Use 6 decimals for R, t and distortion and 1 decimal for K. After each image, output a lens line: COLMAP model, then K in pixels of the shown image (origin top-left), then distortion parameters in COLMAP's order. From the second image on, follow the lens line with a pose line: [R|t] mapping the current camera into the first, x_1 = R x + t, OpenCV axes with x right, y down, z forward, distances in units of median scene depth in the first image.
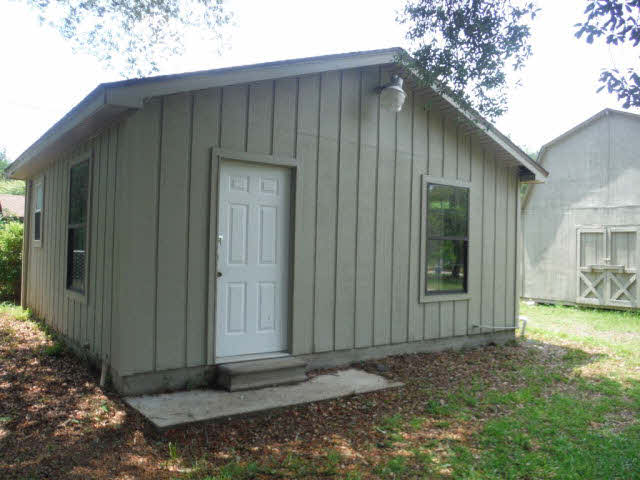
lens RADIAL K [[536.0, 0, 320.9], [0, 536.0, 241.3], [0, 0, 1]] dist [-0.058695, 0.025130]
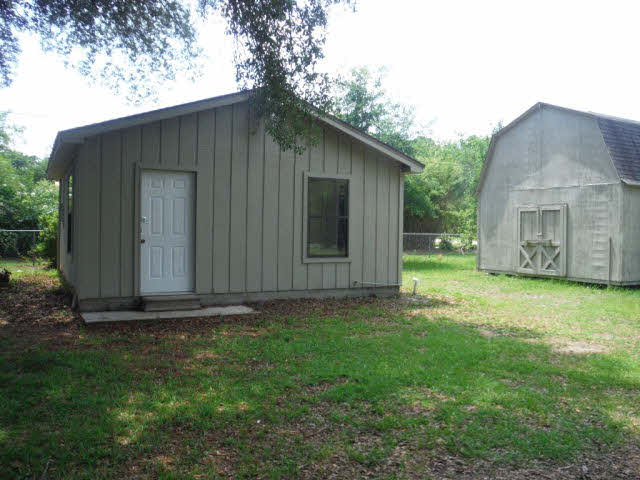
lens RADIAL K [[536.0, 0, 319.2], [0, 536.0, 238.2], [0, 0, 1]] dist [-0.058695, 0.025130]
pose [[0.989500, -0.007746, -0.144327, 0.363387], [0.011479, 0.999620, 0.025048, 0.012586], [0.144078, -0.026442, 0.989213, -0.326241]]
